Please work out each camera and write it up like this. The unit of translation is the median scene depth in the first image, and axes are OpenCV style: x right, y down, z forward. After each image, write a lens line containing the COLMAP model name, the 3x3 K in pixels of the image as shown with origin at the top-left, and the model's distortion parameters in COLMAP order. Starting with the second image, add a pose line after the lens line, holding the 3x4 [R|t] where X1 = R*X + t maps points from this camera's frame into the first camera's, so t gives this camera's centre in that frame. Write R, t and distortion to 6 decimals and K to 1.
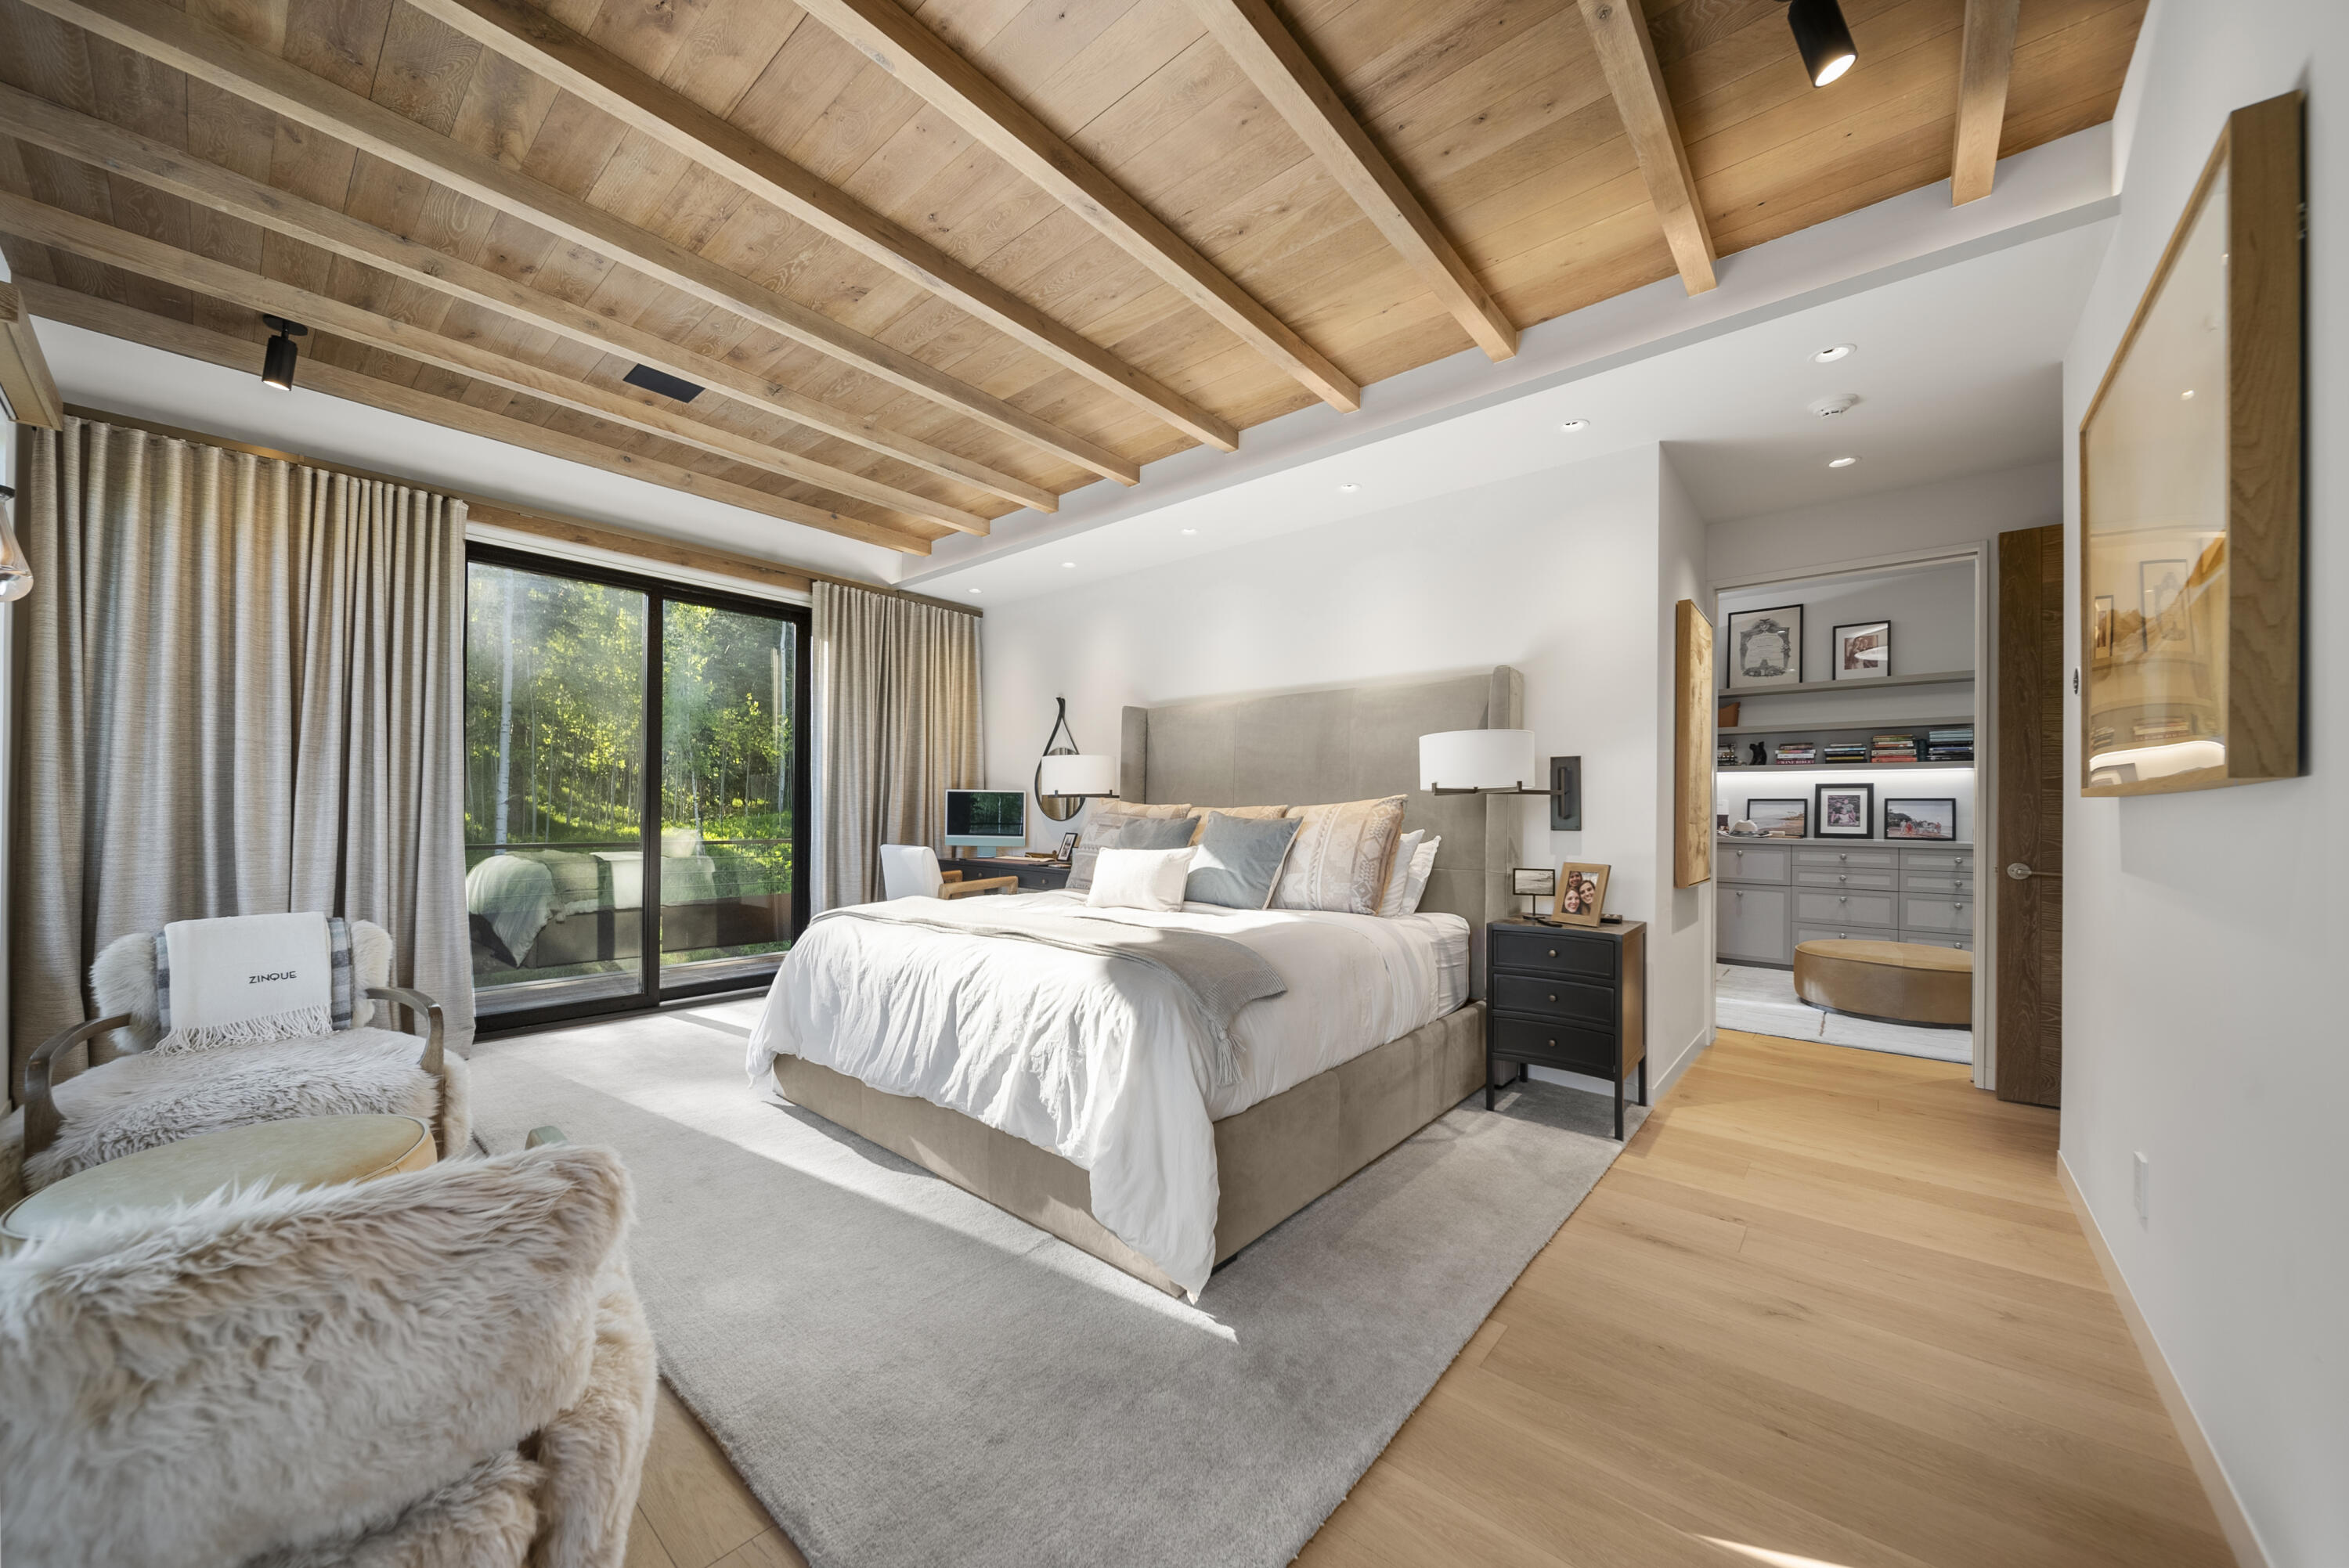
lens RADIAL K [[835.5, 0, 1157.9], [0, 835.5, 801.6], [0, 0, 1]] dist [0.000673, -0.000032]
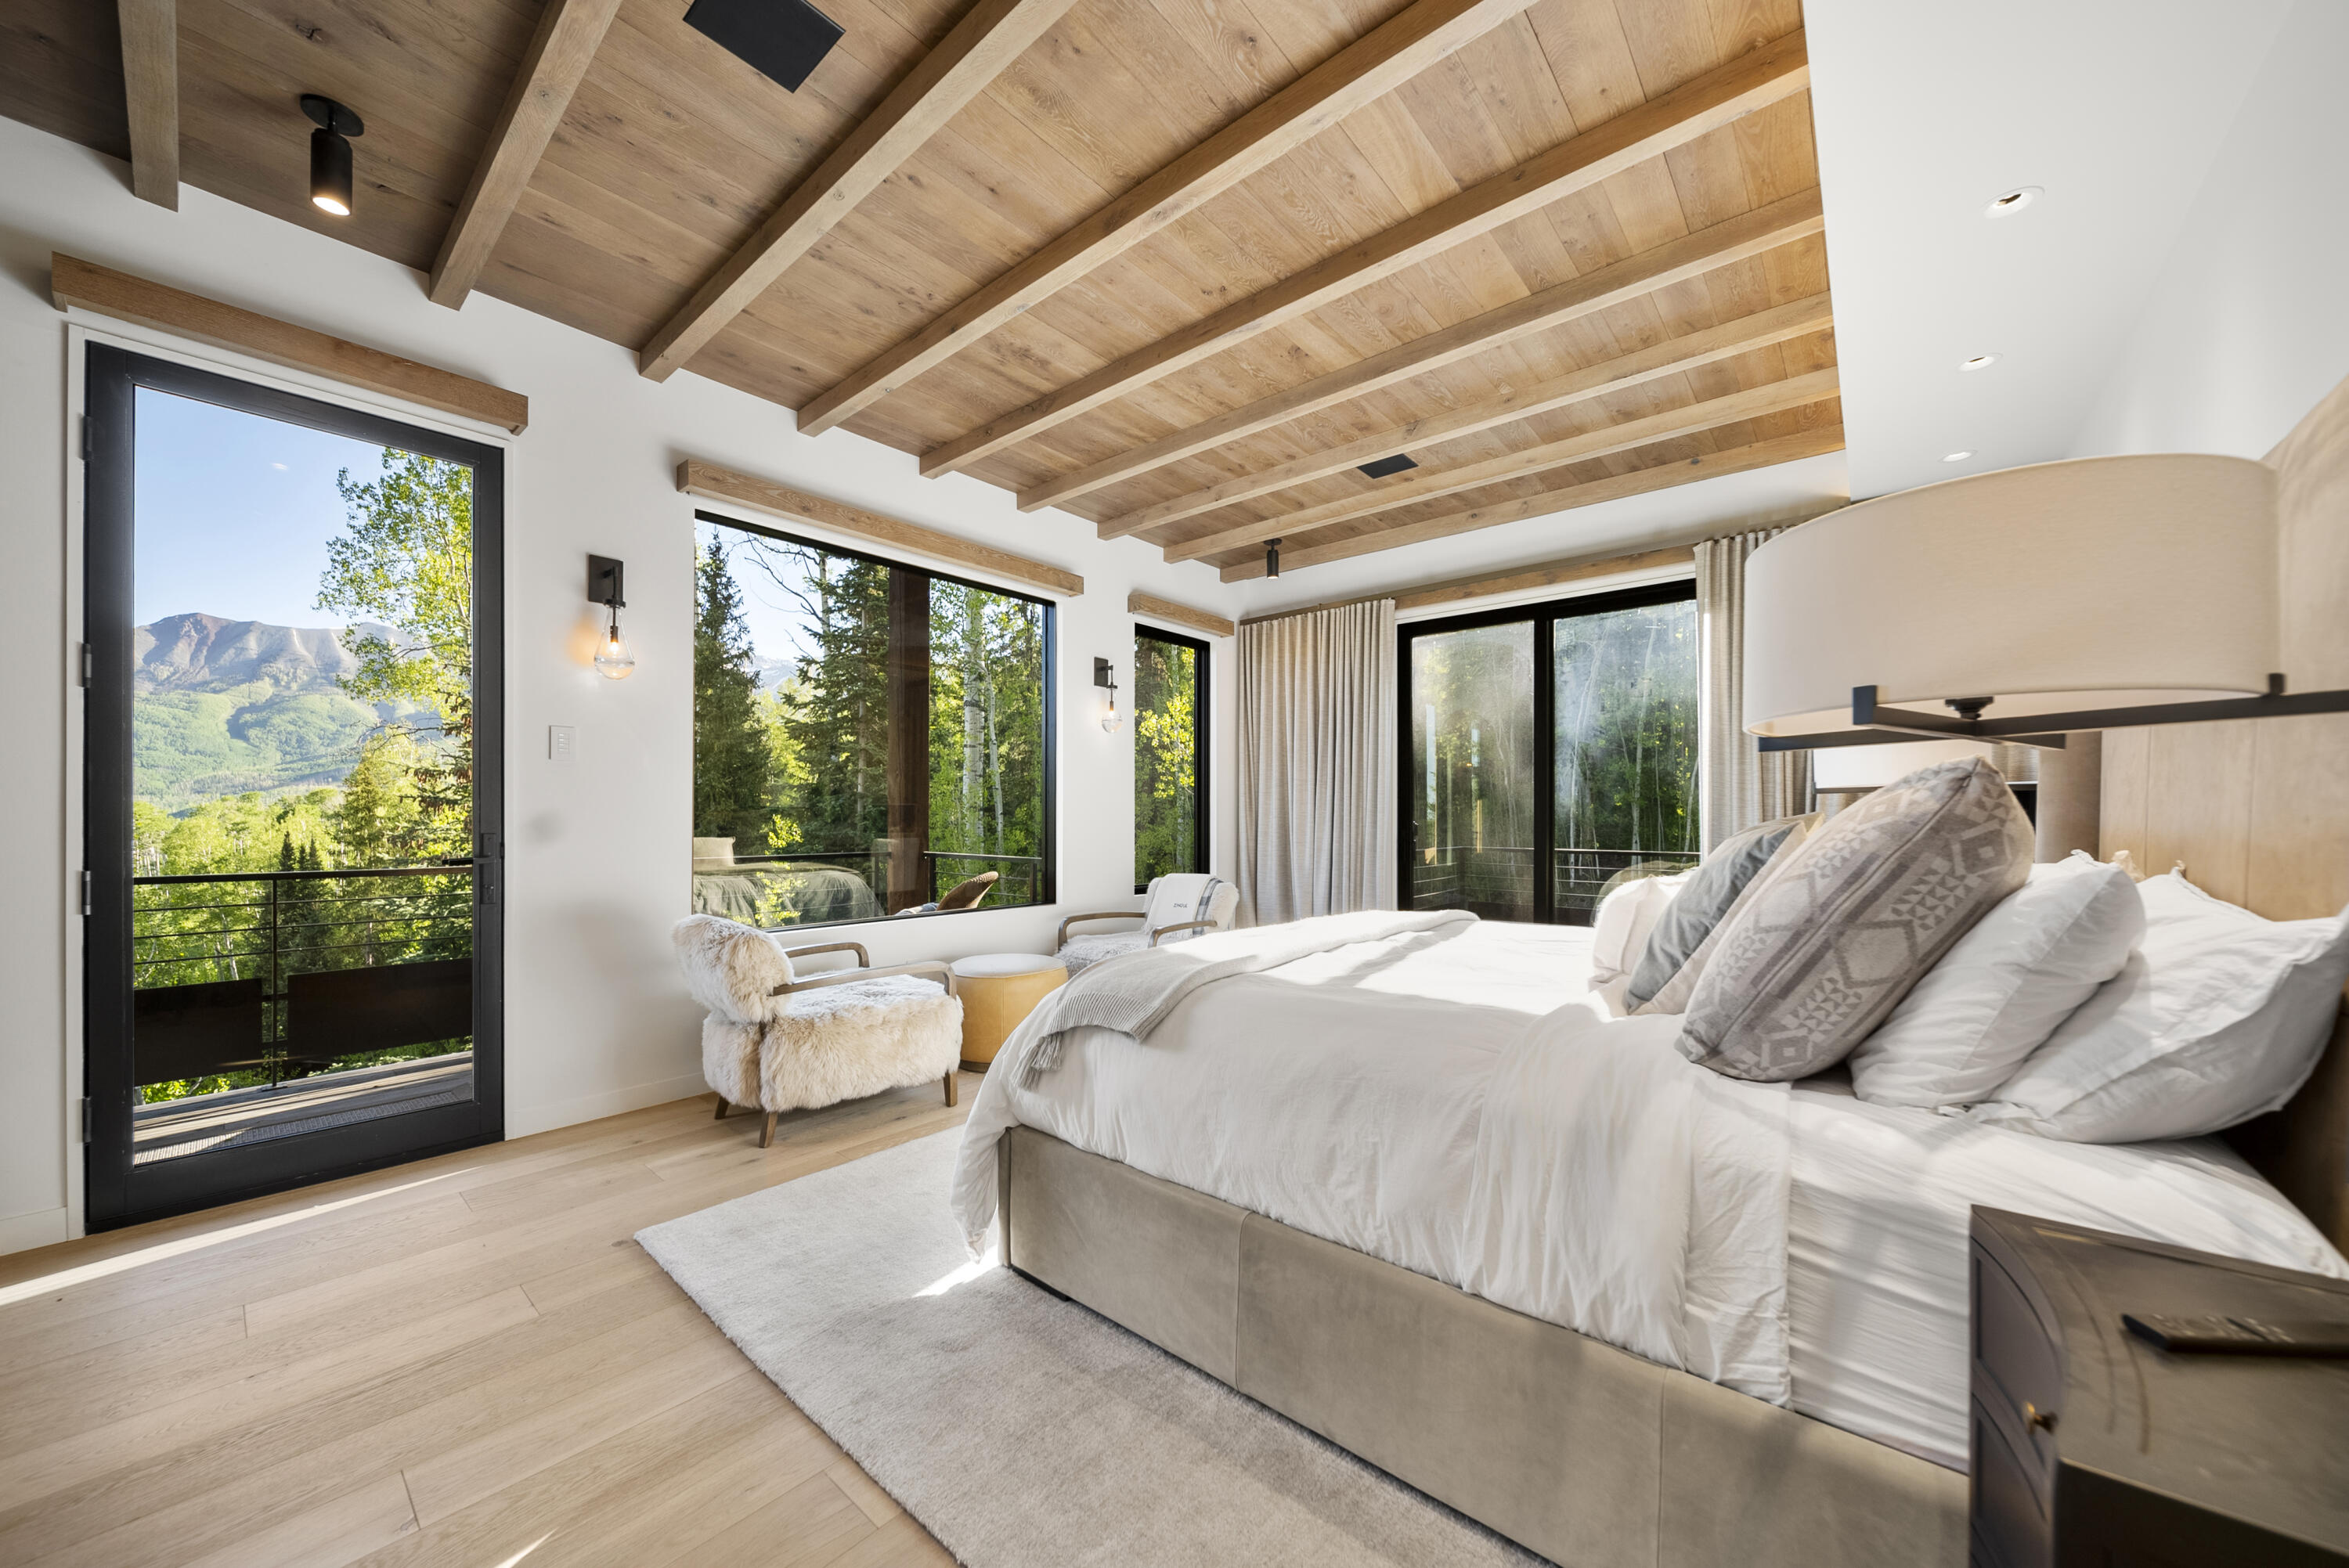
lens RADIAL K [[835.5, 0, 1171.9], [0, 835.5, 800.1], [0, 0, 1]] dist [0.000673, -0.000032]
pose [[0.004299, -0.029298, -0.999561, 1.153836], [0.005067, 0.999559, -0.029276, 0.042858], [0.999978, -0.004939, 0.004446, 1.266168]]
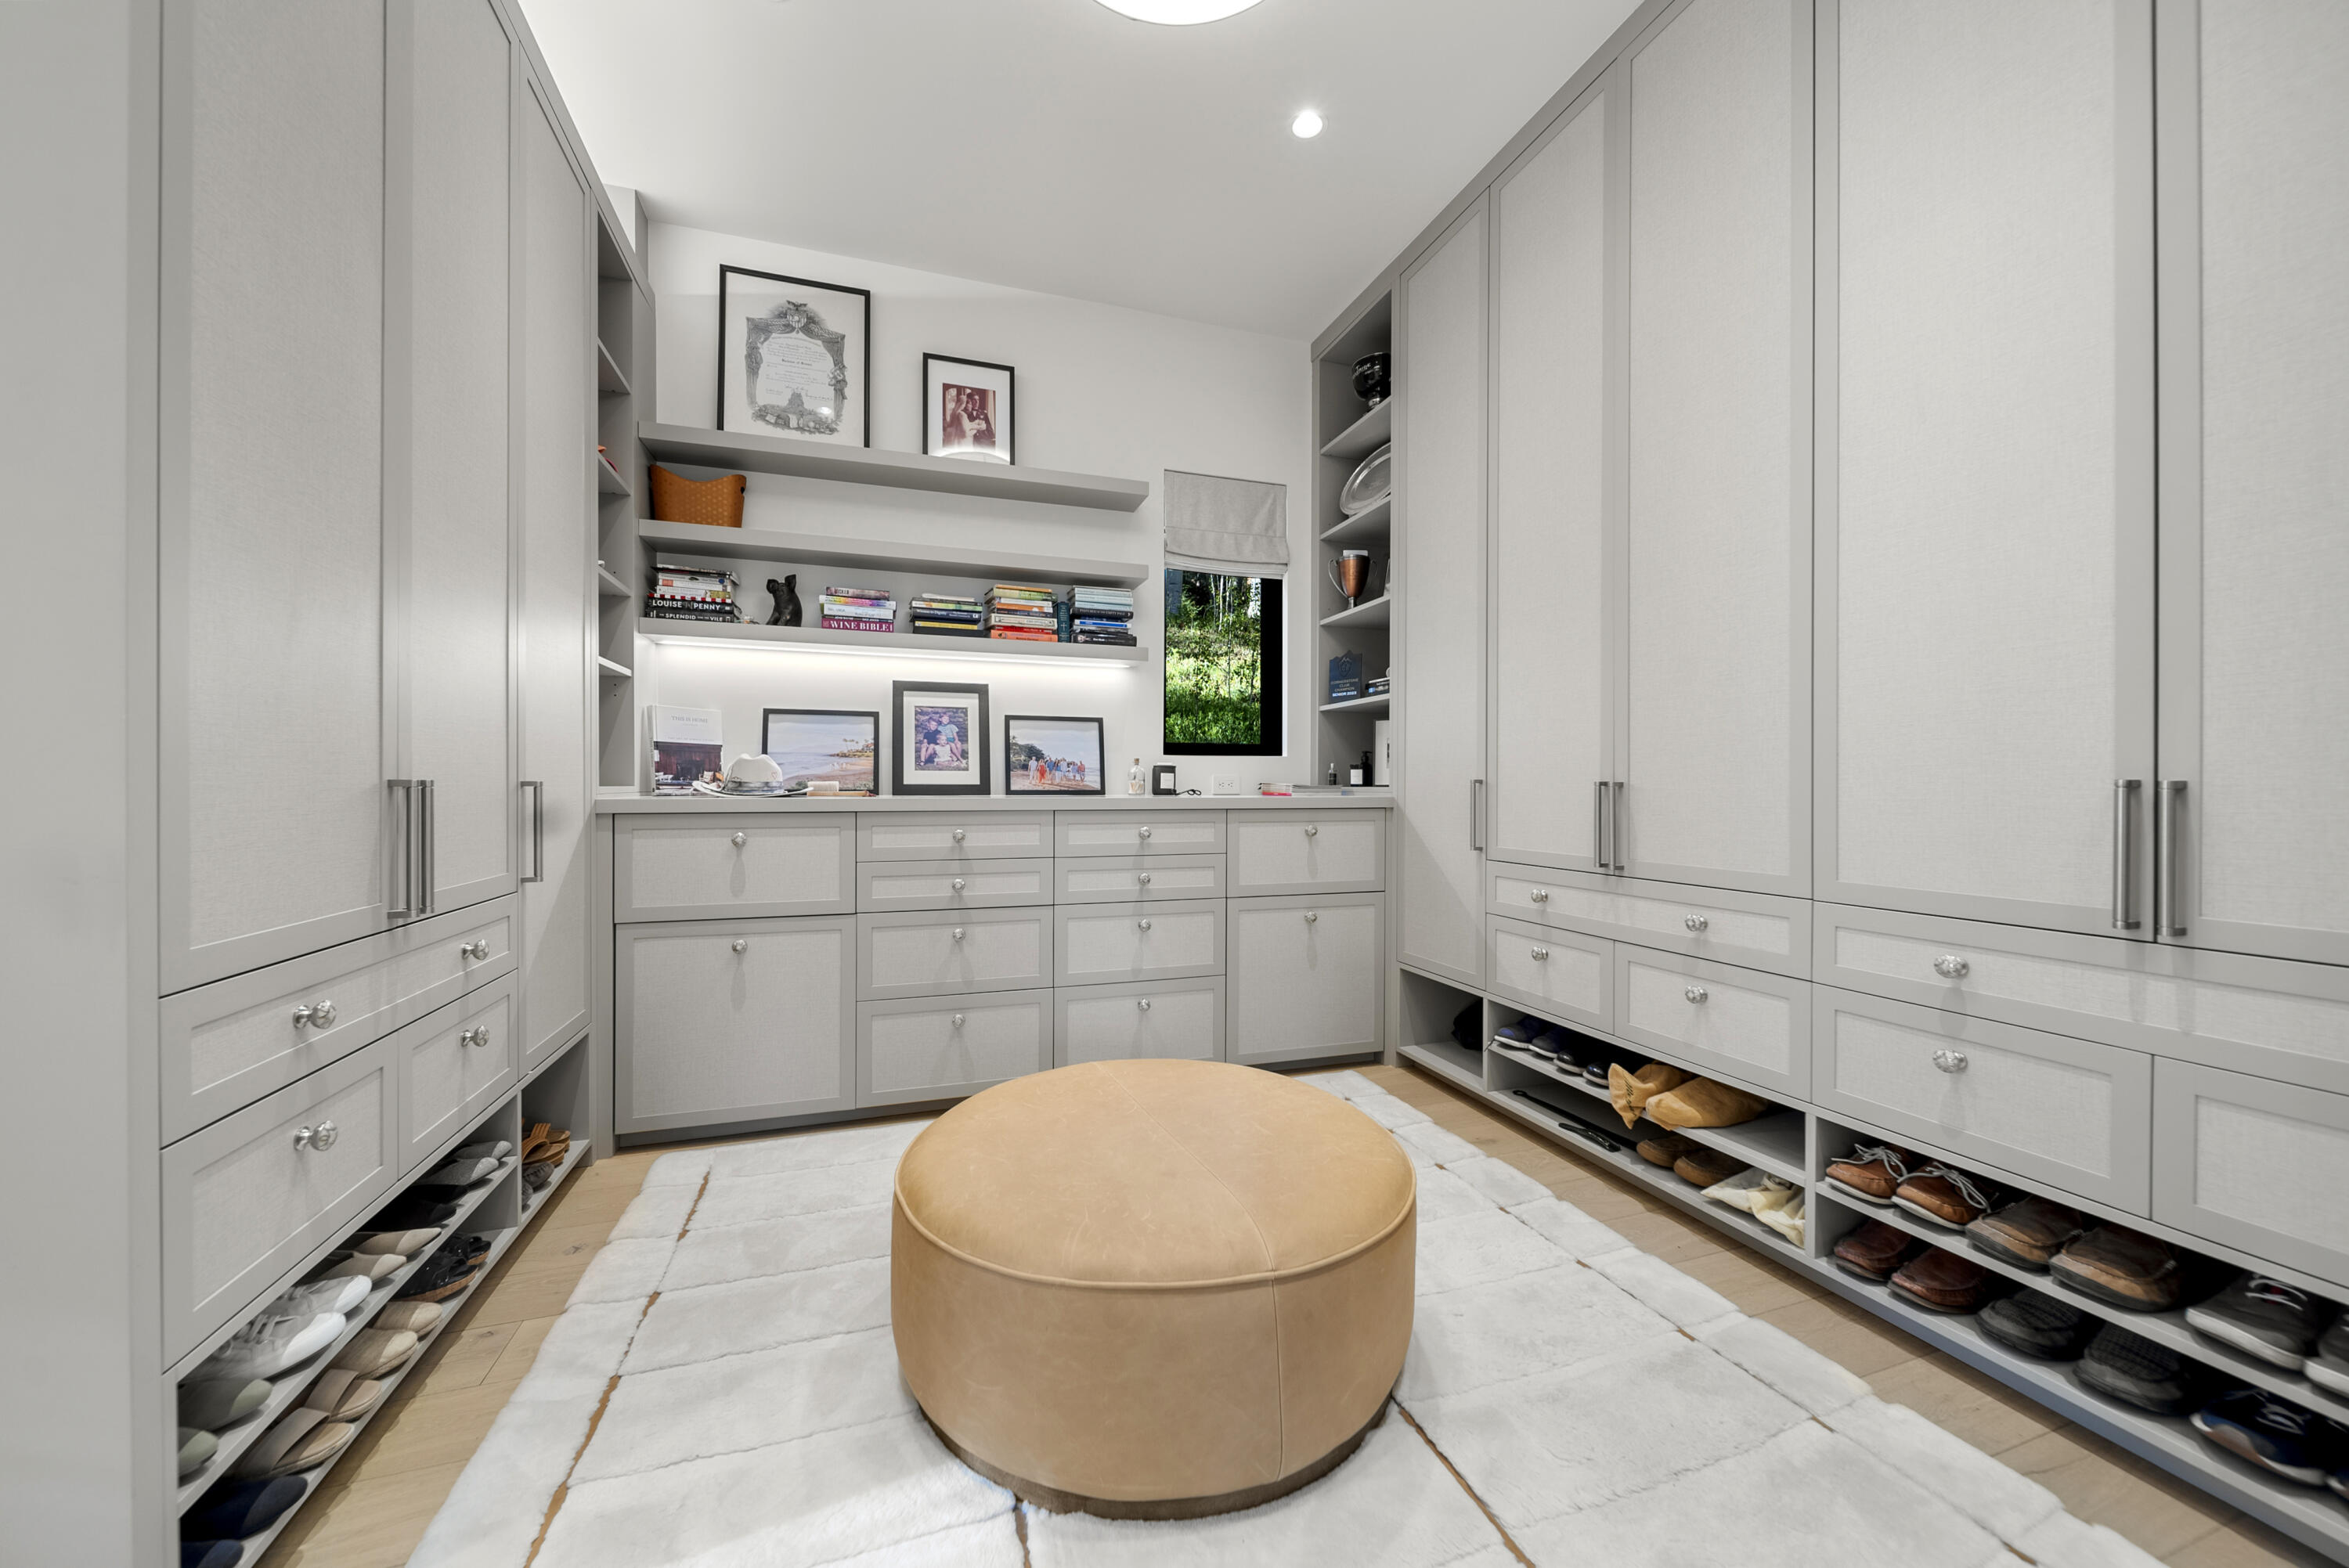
lens RADIAL K [[835.5, 0, 1158.2], [0, 835.5, 788.3], [0, 0, 1]] dist [0.000673, -0.000032]
pose [[0.511915, -0.010318, 0.858974, 0.443870], [-0.003389, 0.999896, 0.014031, 0.031206], [-0.859029, -0.010093, 0.511827, 0.610149]]
